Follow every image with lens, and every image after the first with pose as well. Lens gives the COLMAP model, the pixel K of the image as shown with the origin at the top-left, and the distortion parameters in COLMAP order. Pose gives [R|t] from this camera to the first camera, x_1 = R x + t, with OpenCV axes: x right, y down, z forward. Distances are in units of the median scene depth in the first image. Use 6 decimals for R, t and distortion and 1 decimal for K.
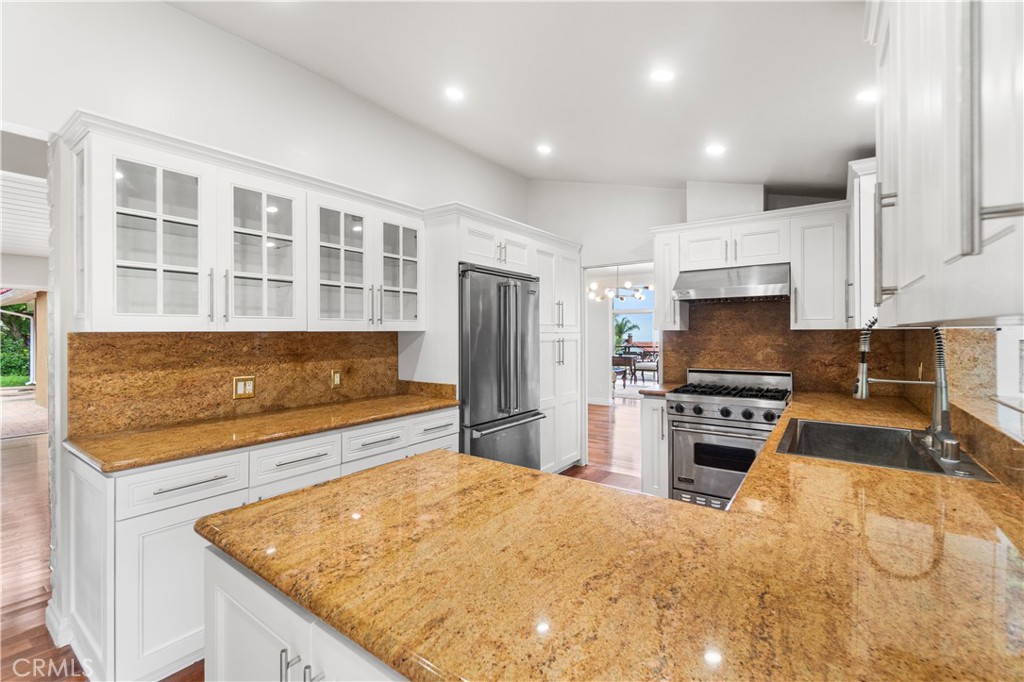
lens RADIAL K [[450.7, 0, 509.8], [0, 450.7, 333.7], [0, 0, 1]] dist [-0.004160, -0.001082]
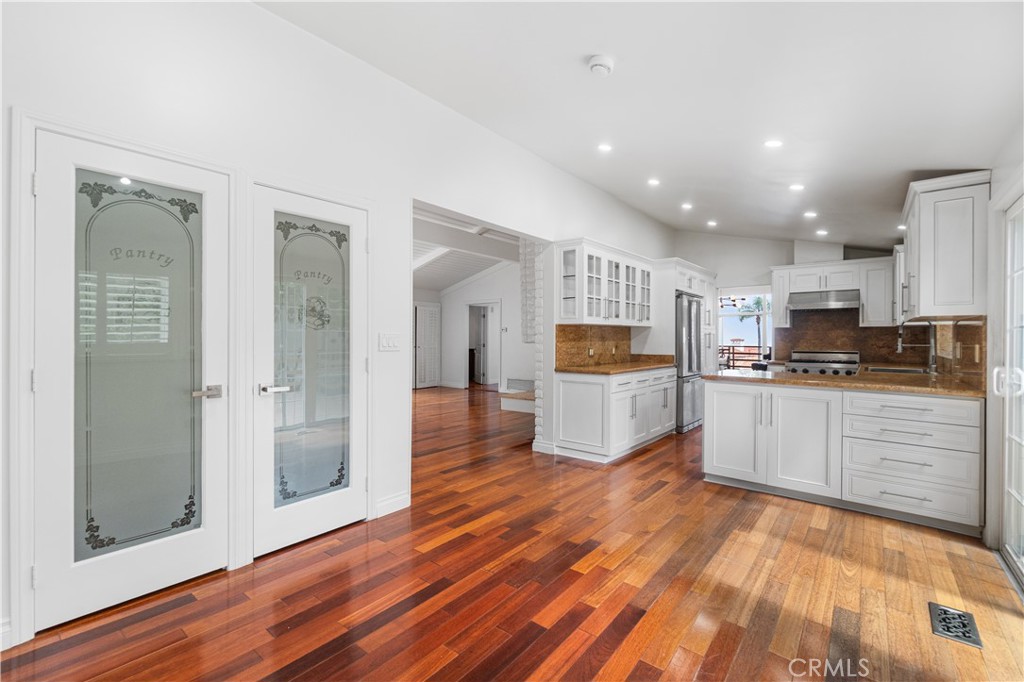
lens RADIAL K [[450.7, 0, 507.3], [0, 450.7, 335.2], [0, 0, 1]] dist [-0.004160, -0.001082]
pose [[0.998083, 0.007203, -0.061474, -0.664375], [-0.007475, 0.999963, -0.004194, 0.042037], [0.061442, 0.004645, 0.998100, -0.871336]]
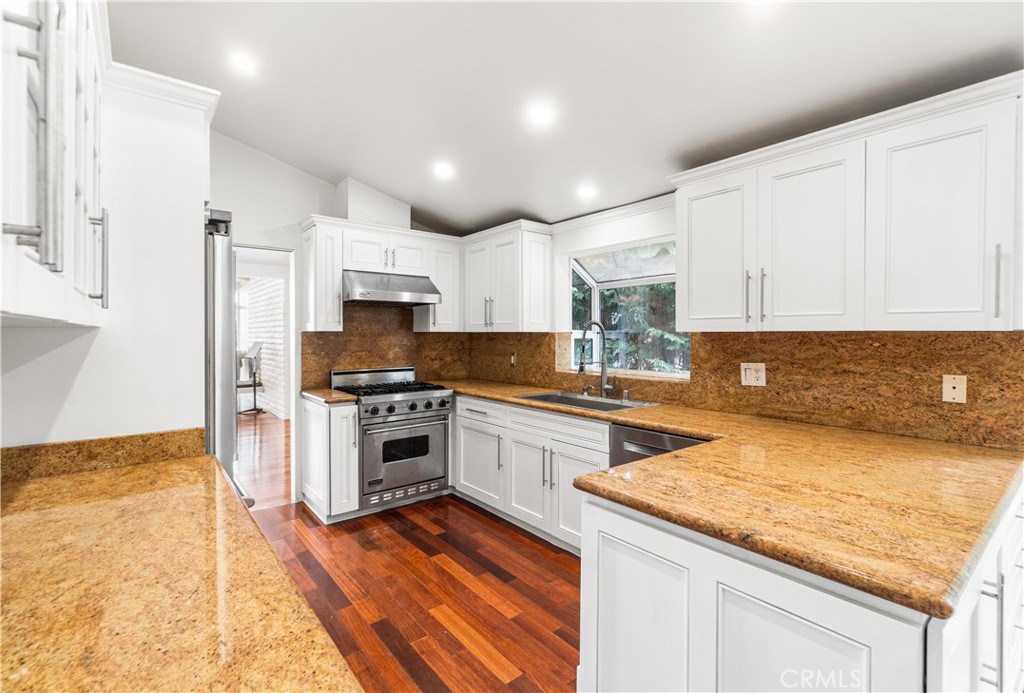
lens RADIAL K [[460.4, 0, 479.5], [0, 460.4, 333.7], [0, 0, 1]] dist [-0.004827, -0.000392]
pose [[0.292177, 0.005584, 0.956348, -0.530122], [0.000361, 0.999982, -0.005949, 0.003662], [-0.956364, 0.002083, 0.292169, 0.497597]]
